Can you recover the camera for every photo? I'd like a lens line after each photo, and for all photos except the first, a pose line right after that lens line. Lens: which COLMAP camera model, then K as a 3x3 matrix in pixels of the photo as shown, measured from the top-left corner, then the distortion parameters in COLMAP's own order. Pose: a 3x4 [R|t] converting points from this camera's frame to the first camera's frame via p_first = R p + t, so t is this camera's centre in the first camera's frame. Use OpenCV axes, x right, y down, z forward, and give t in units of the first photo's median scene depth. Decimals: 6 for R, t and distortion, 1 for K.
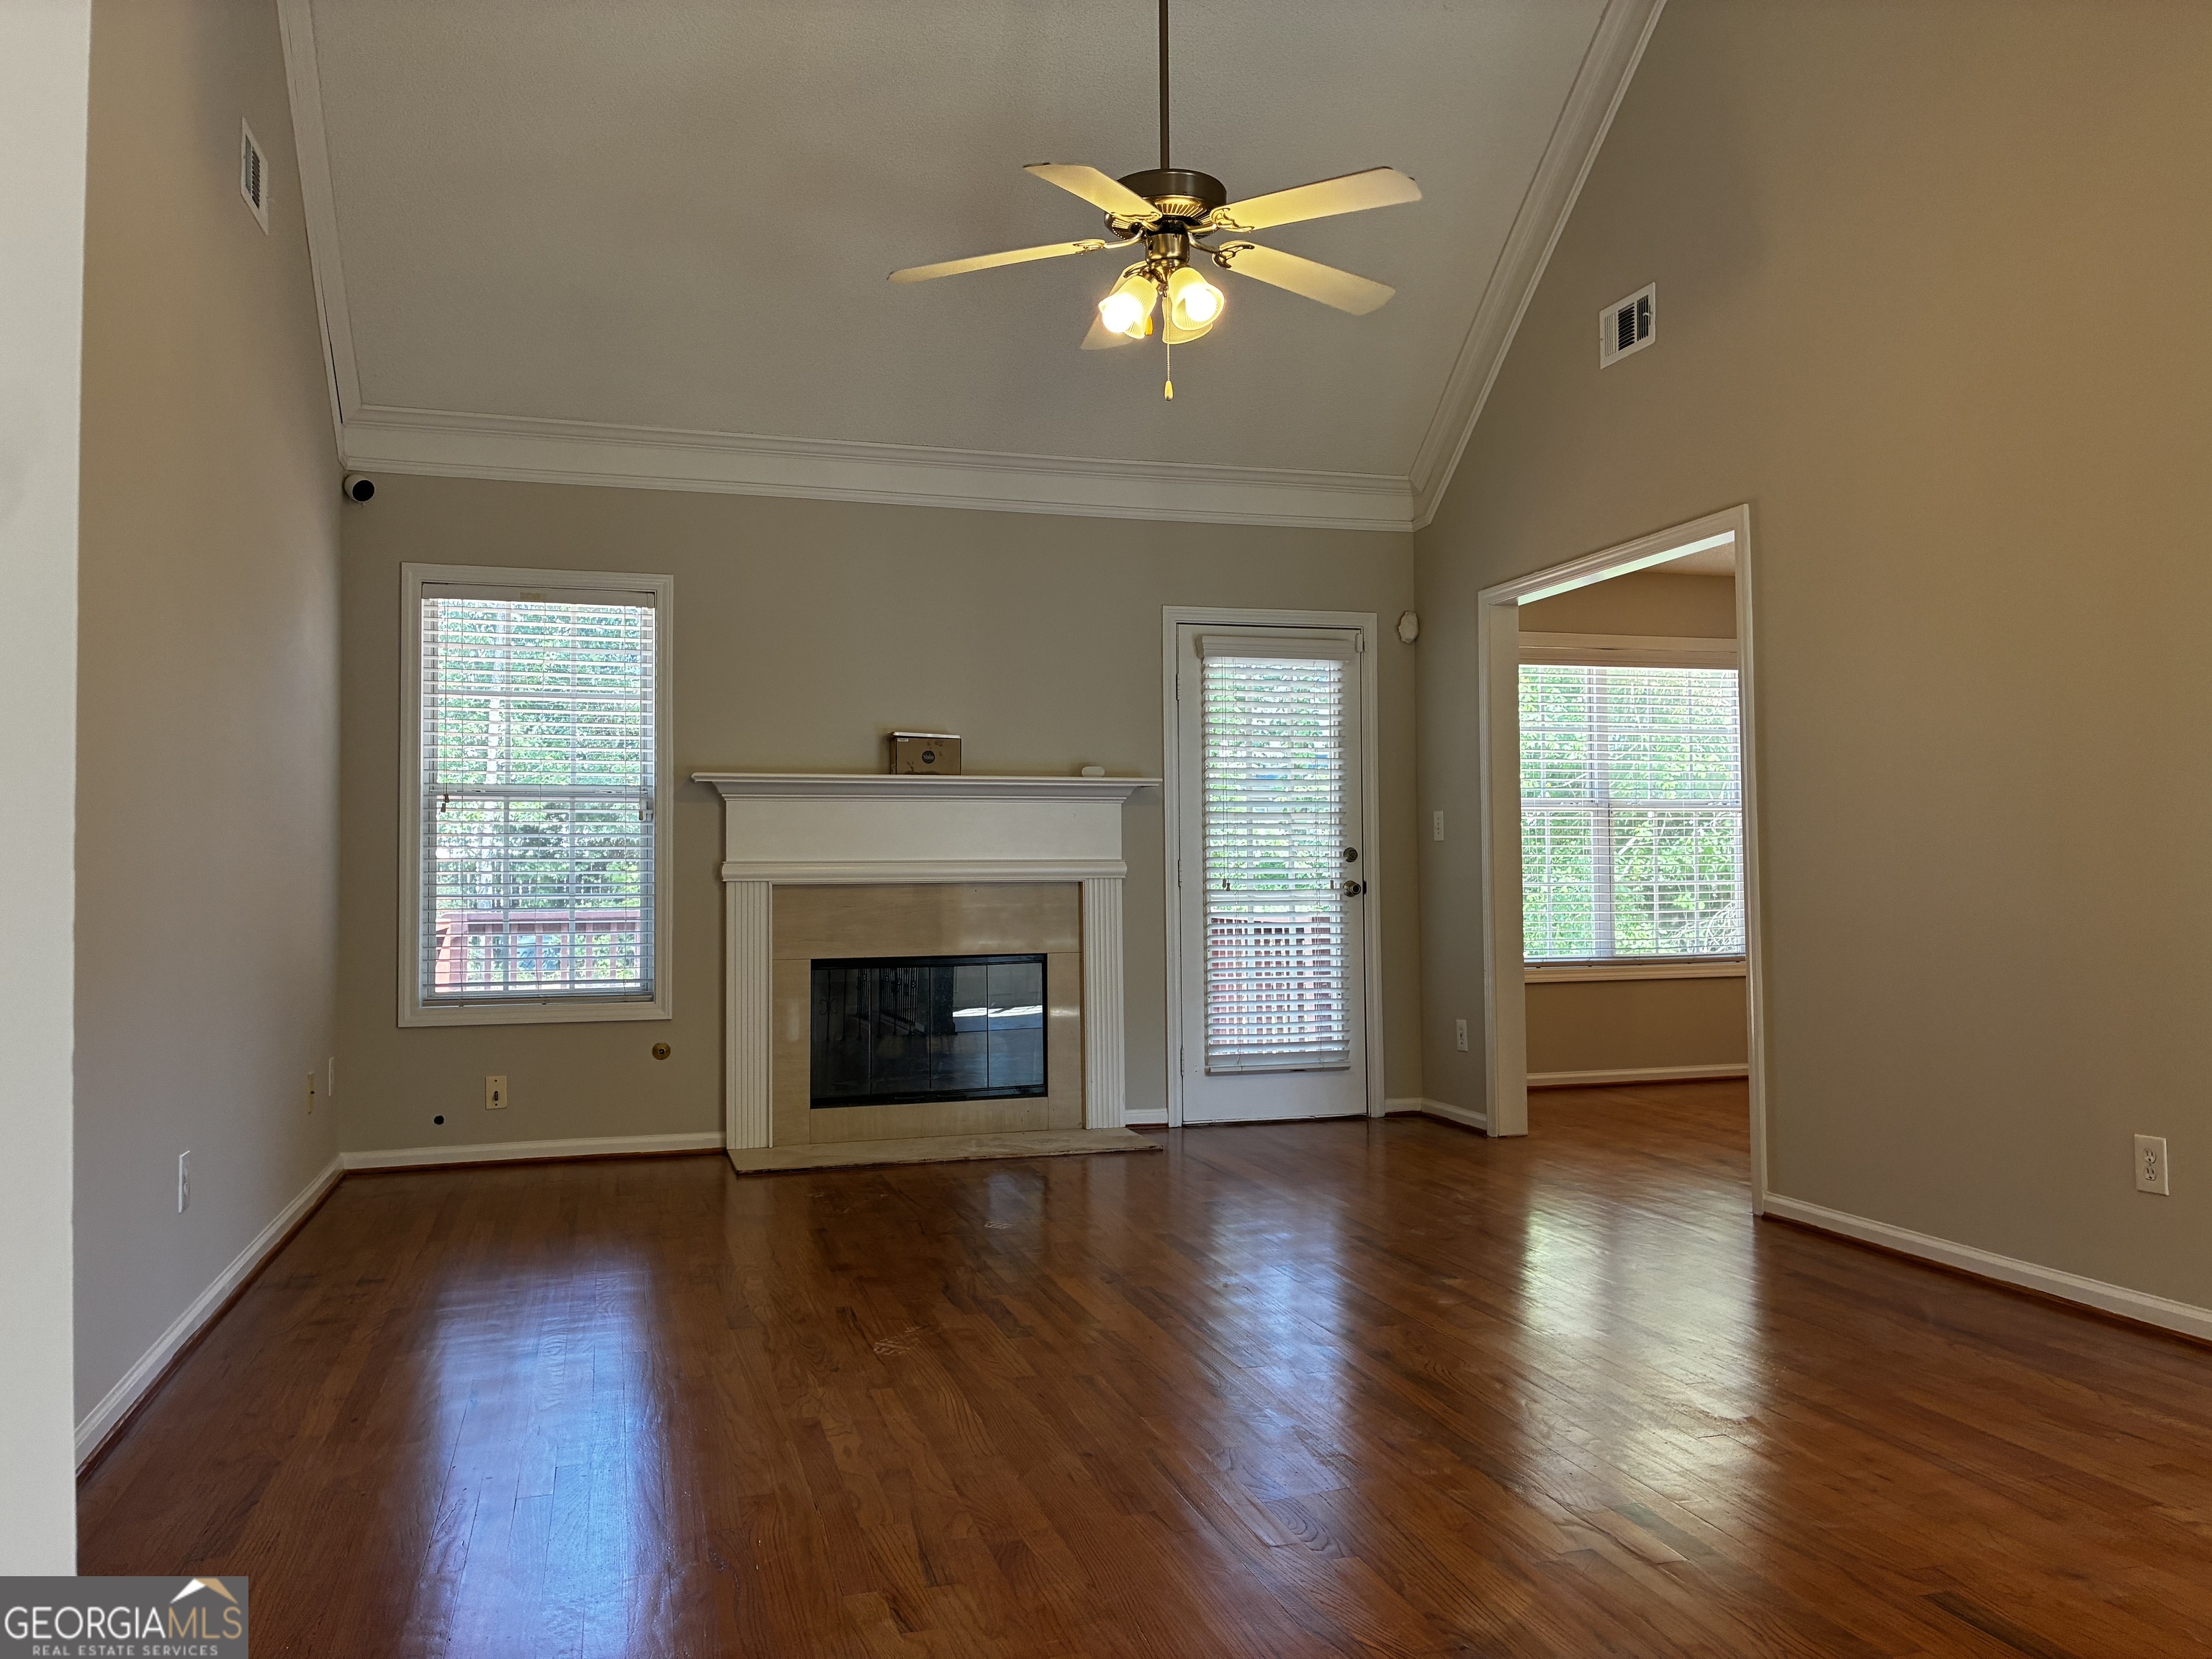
lens RADIAL K [[1687.5, 0, 1106.0], [0, 1687.5, 829.5], [0, 0, 1]] dist [0.052576, -0.084163]
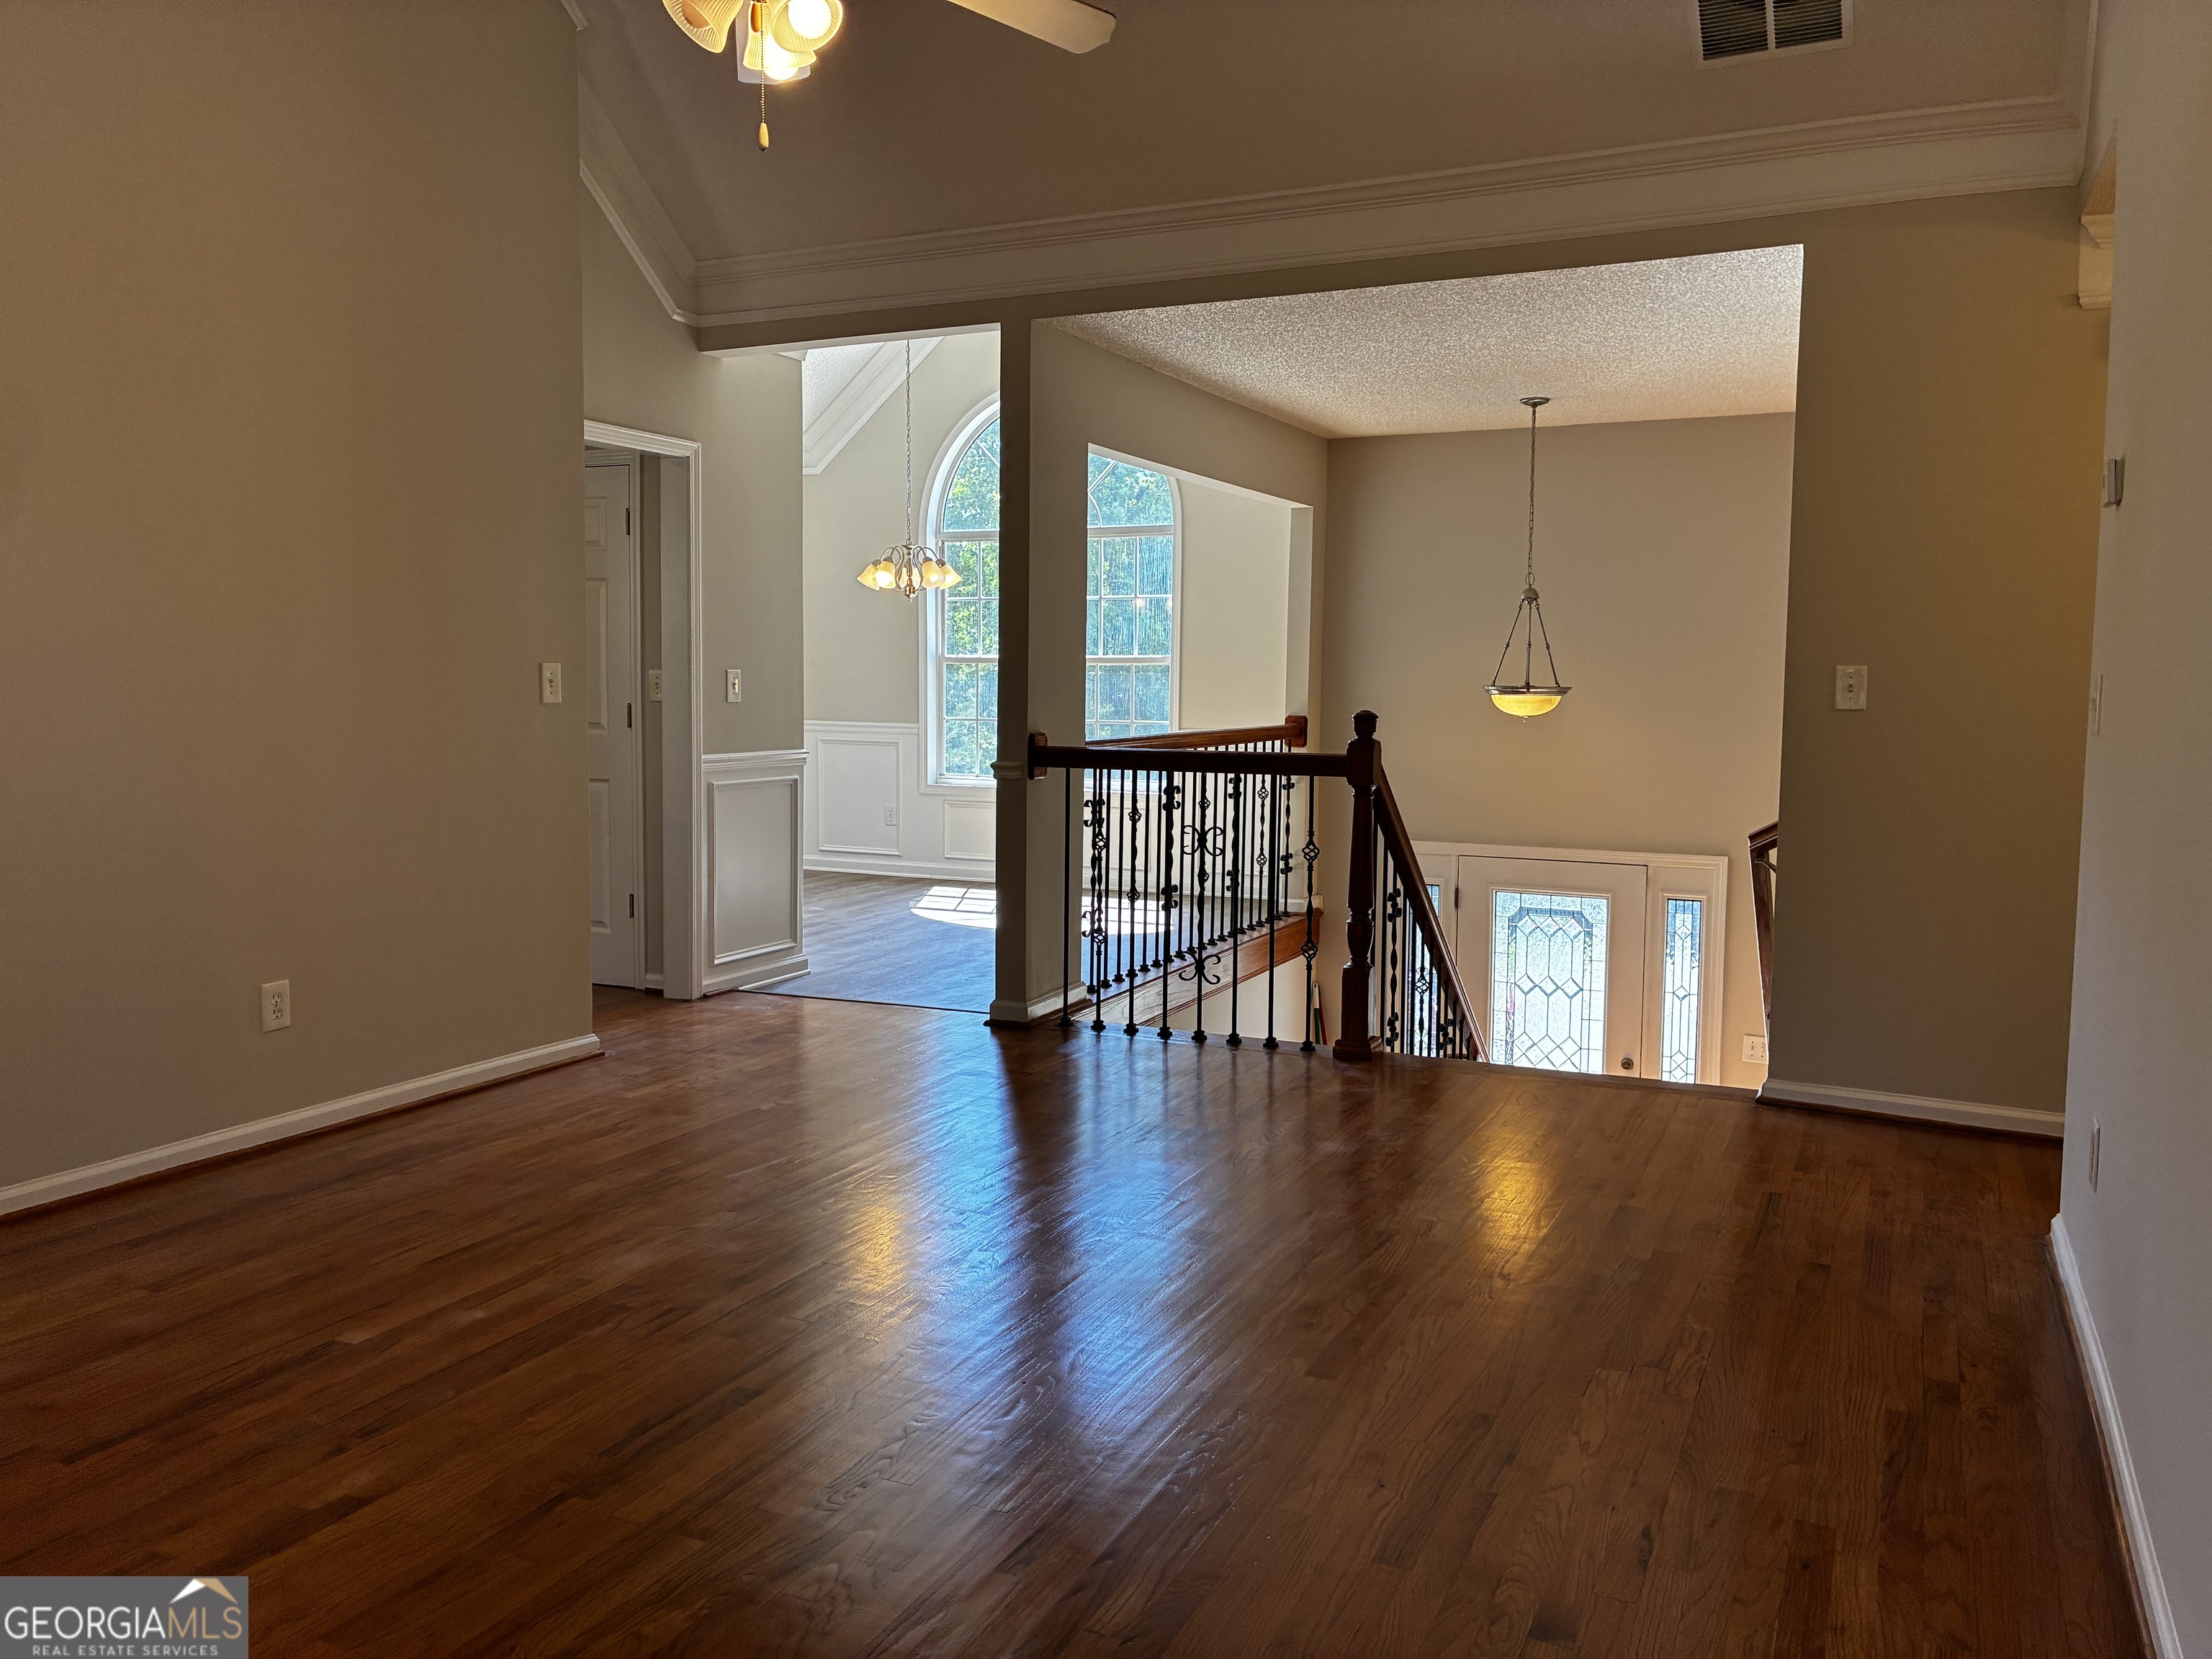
lens RADIAL K [[1687.5, 0, 1106.0], [0, 1687.5, 829.5], [0, 0, 1]] dist [0.052576, -0.084163]
pose [[-0.743216, -0.057311, 0.666592, -0.392655], [-0.019566, 0.997760, 0.063969, -0.007393], [-0.668765, 0.034501, -0.742673, 0.989719]]
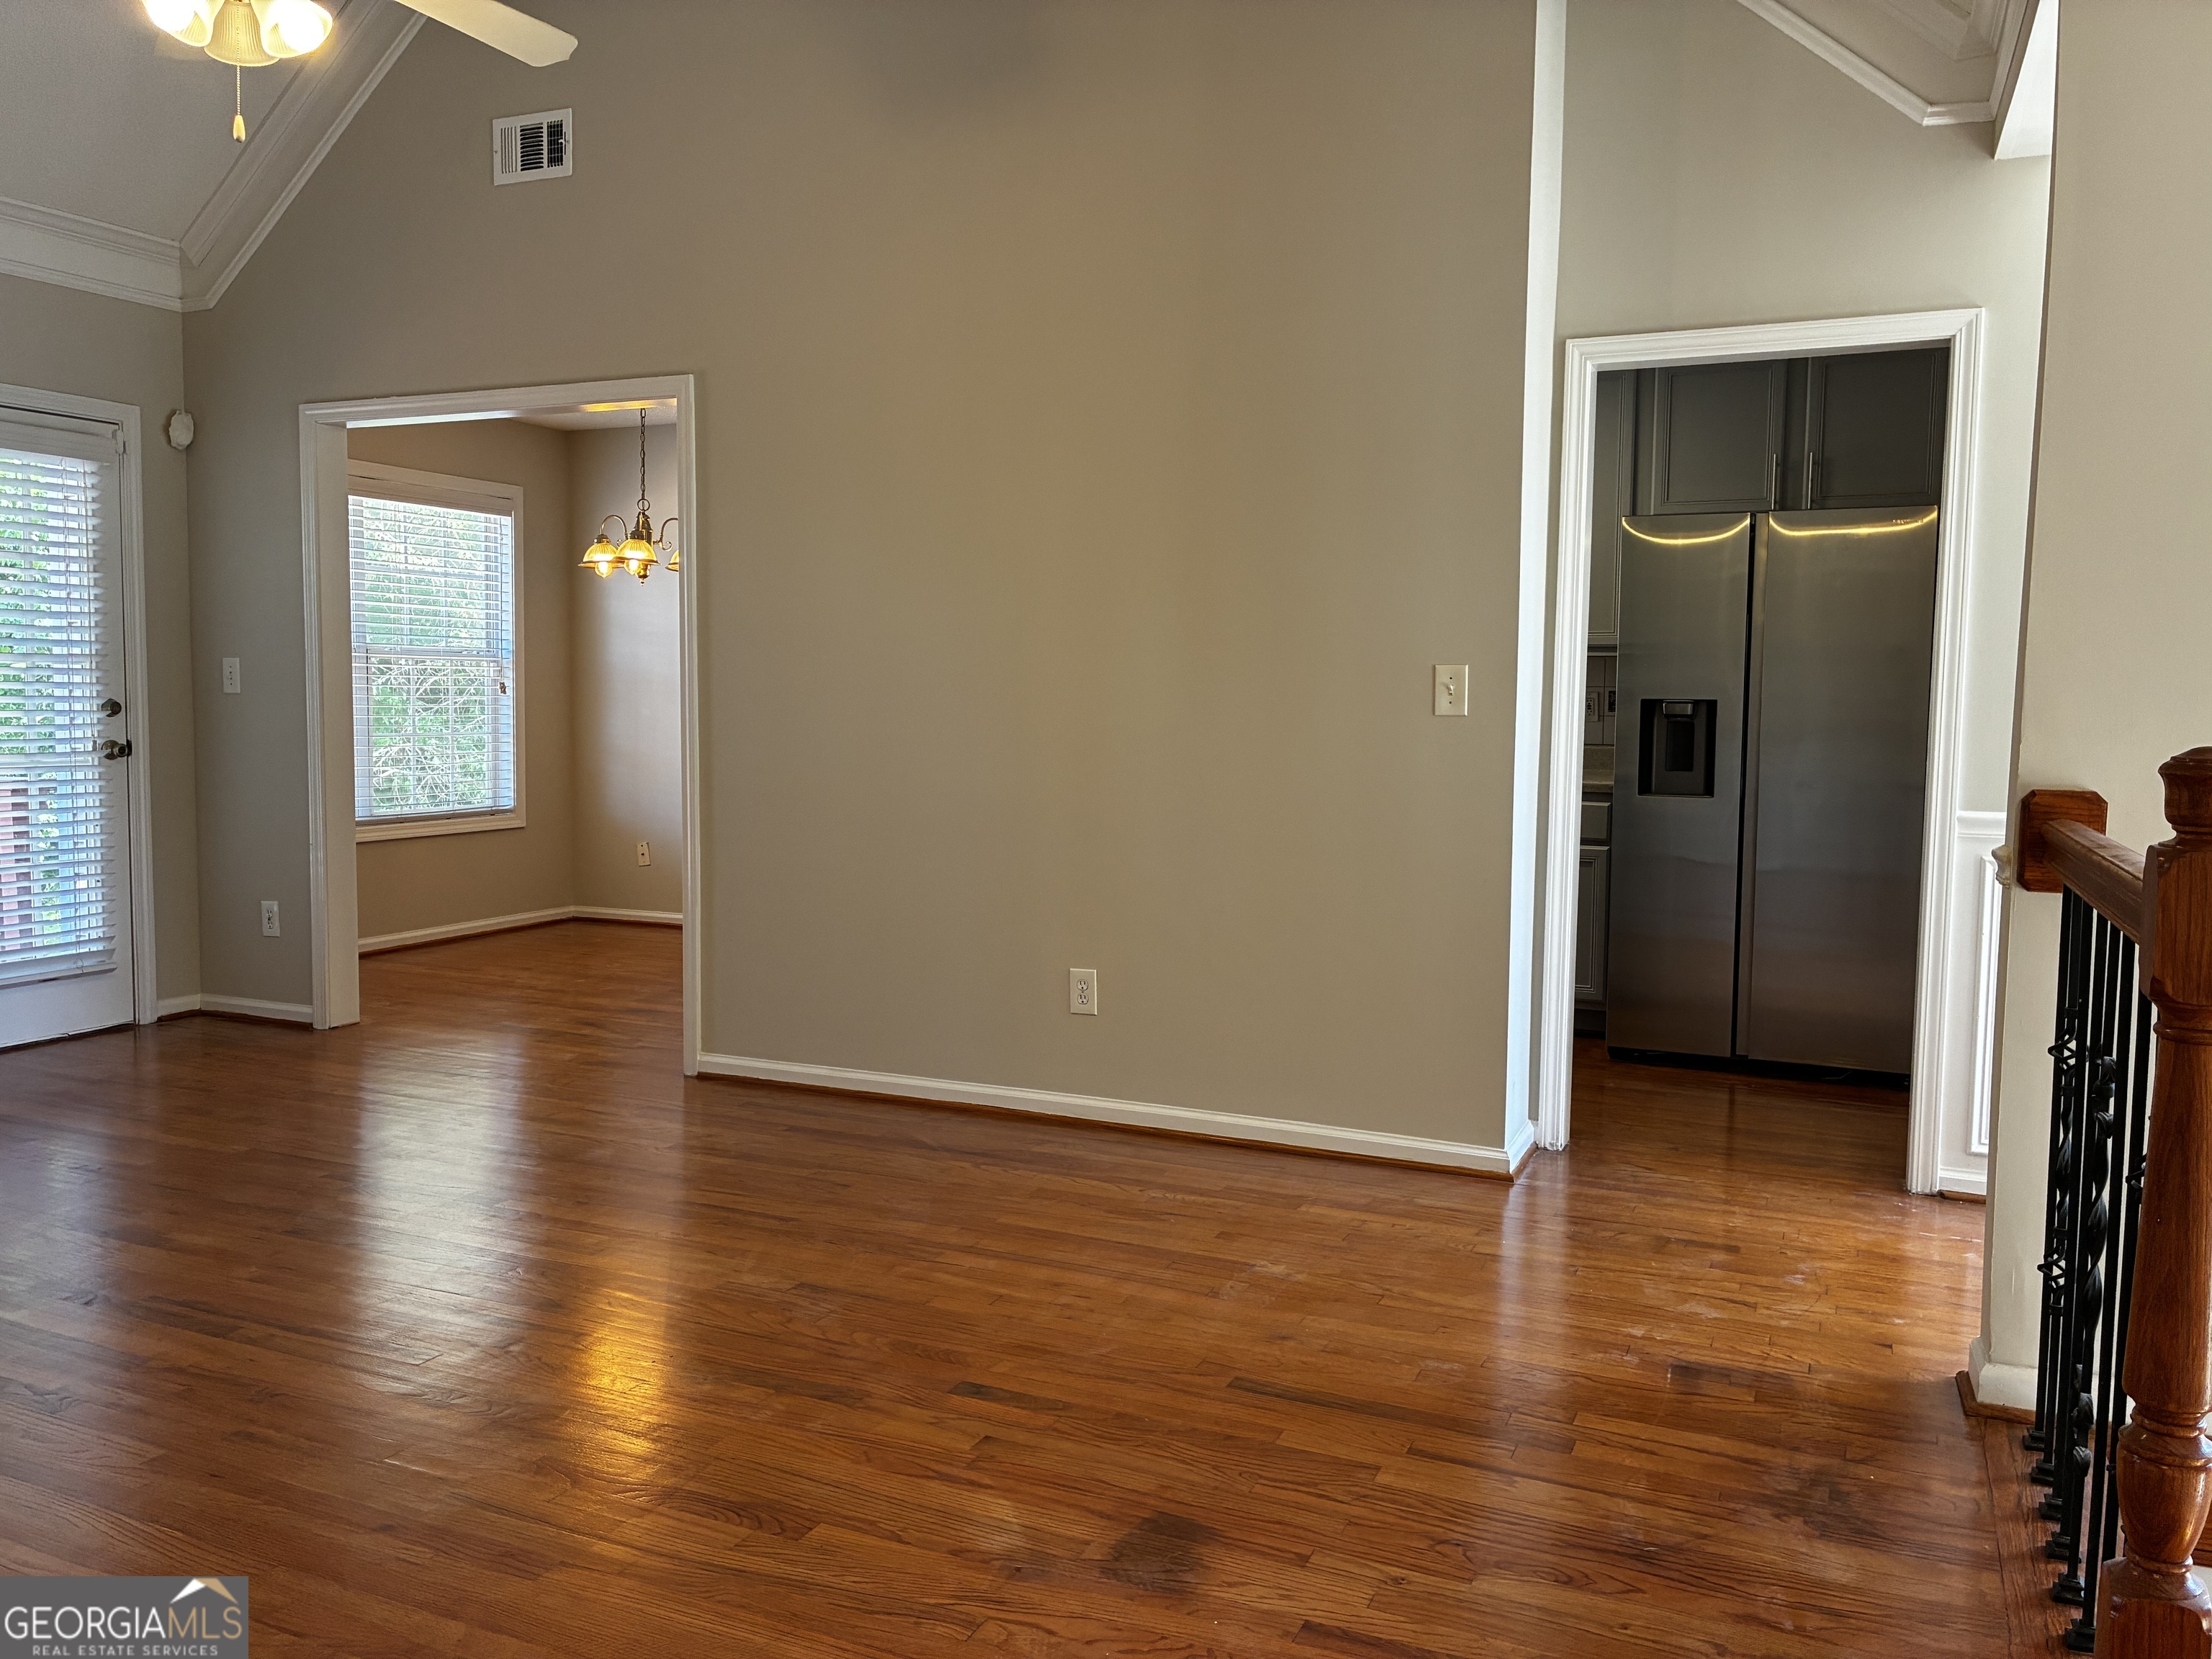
lens RADIAL K [[1689.8, 0, 1108.7], [0, 1689.8, 814.6], [0, 0, 1]] dist [0.062250, -0.088703]
pose [[0.649955, -0.038823, 0.758980, -0.202778], [-0.036178, 0.995981, 0.081927, -0.022150], [-0.759111, -0.080708, 0.645939, 0.132796]]
